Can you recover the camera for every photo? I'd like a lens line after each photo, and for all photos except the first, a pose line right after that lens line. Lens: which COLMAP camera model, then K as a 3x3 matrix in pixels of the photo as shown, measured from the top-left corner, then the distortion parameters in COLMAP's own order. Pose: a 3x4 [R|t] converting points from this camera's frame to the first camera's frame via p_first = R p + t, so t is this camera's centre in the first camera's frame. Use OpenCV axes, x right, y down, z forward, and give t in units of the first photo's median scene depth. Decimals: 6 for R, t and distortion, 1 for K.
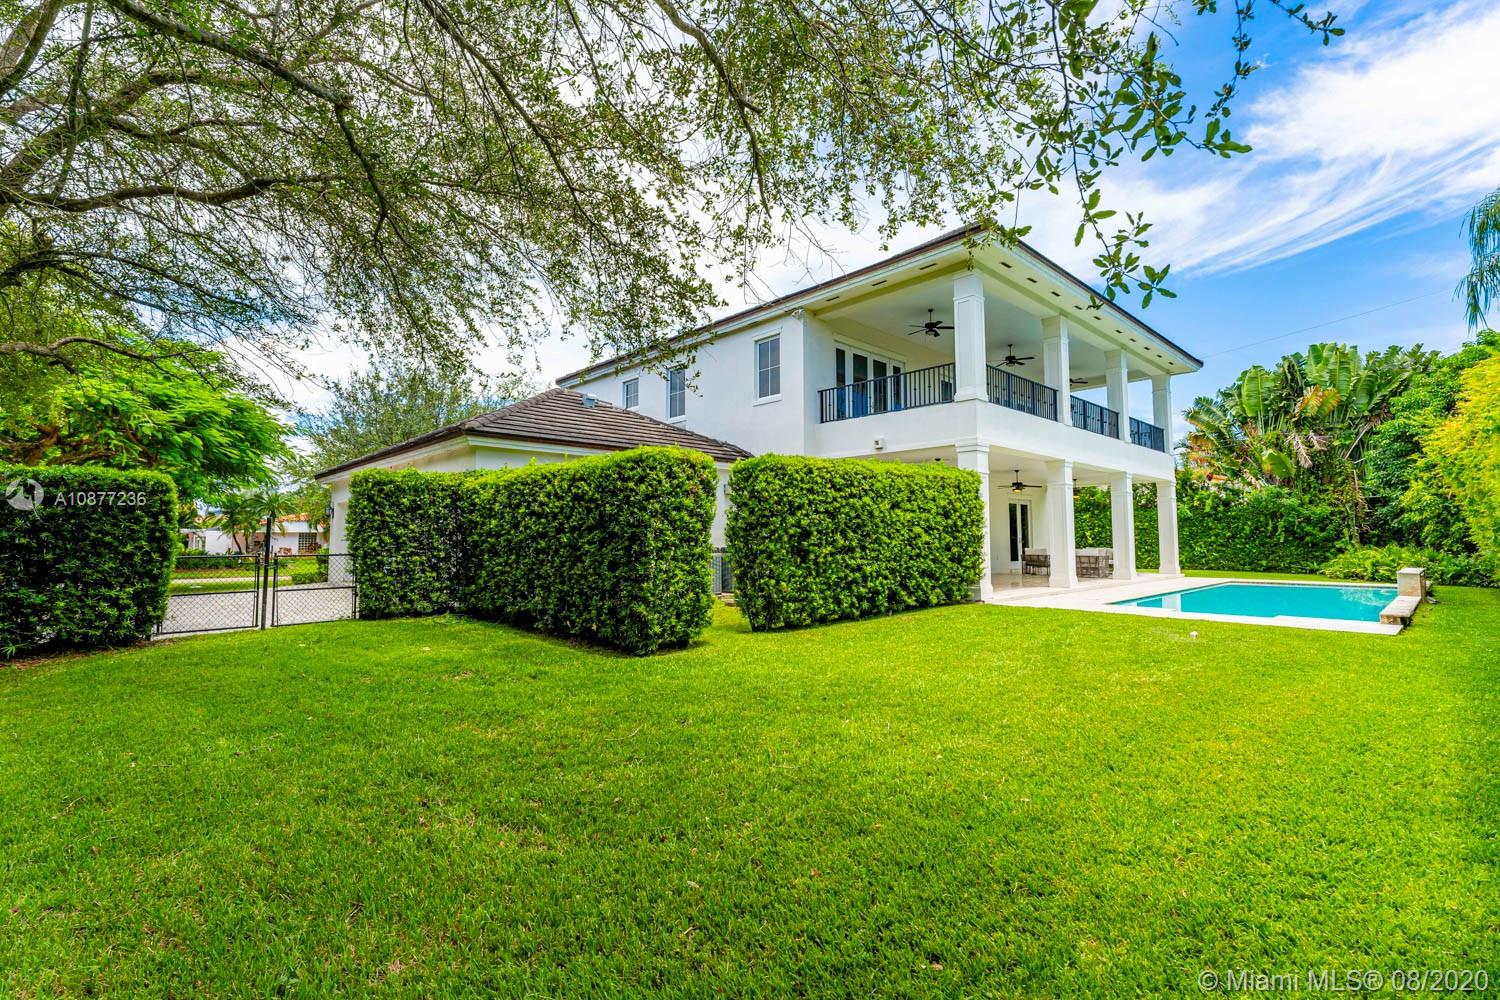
lens RADIAL K [[653.2, 0, 746.6], [0, 653.2, 496.9], [0, 0, 1]] dist [0.001366, -0.004359]
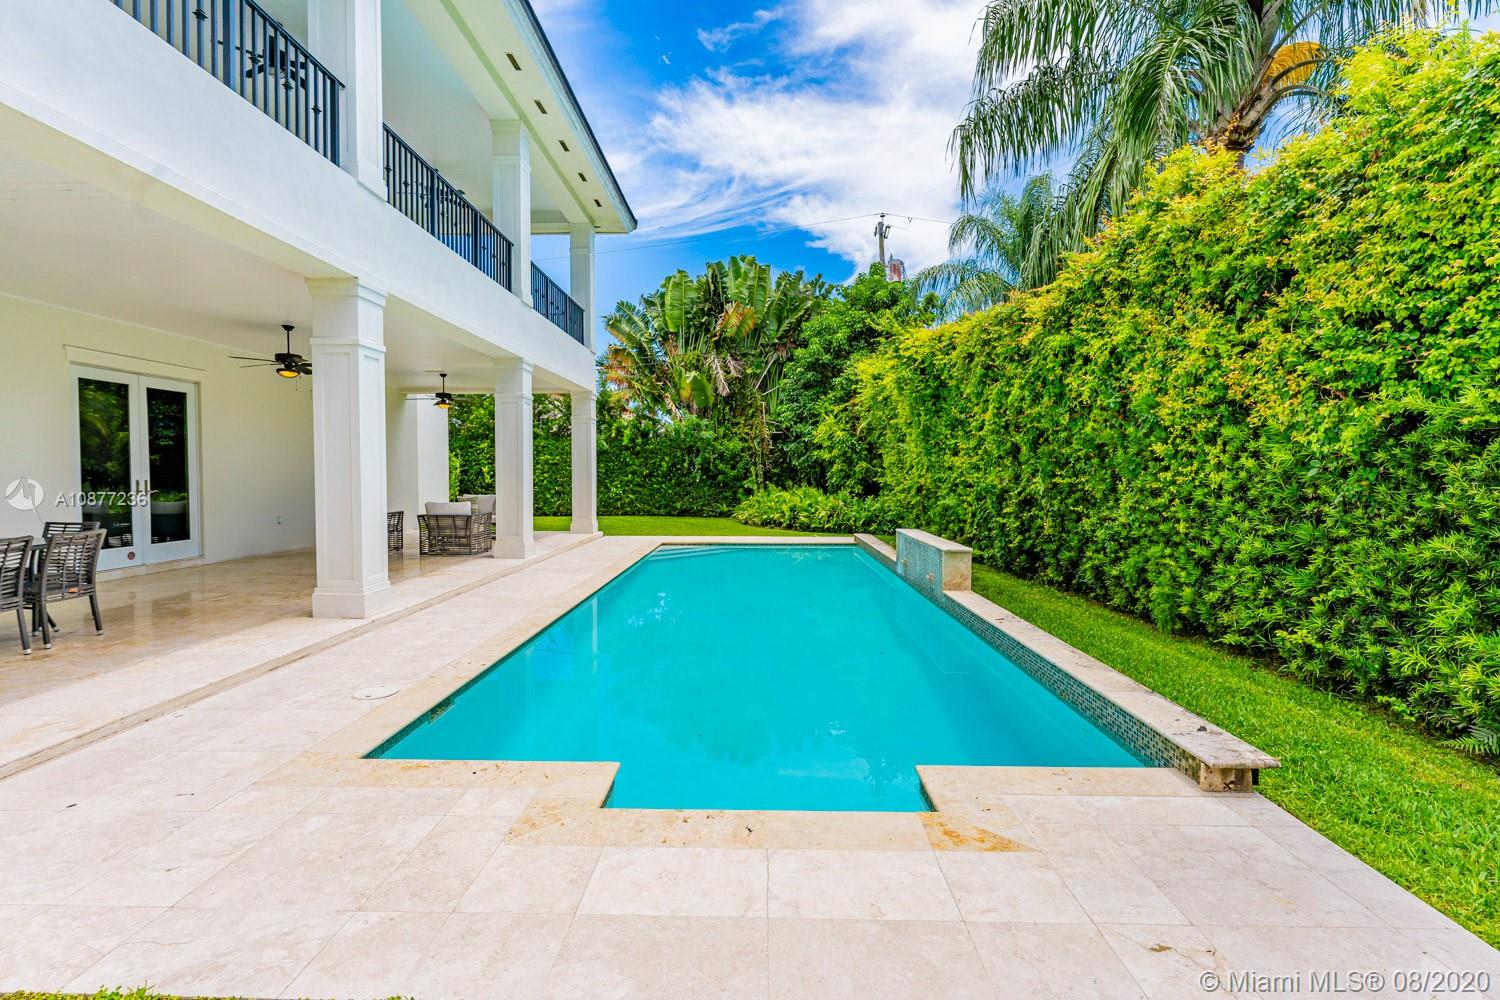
lens RADIAL K [[688.2, 0, 752.6], [0, 688.2, 490.9], [0, 0, 1]] dist [-0.001958, -0.000298]
pose [[0.683603, -0.016559, 0.729666, 0.213029], [-0.049901, 0.996343, 0.069362, 0.015300], [-0.728146, -0.083827, 0.680277, 0.335885]]
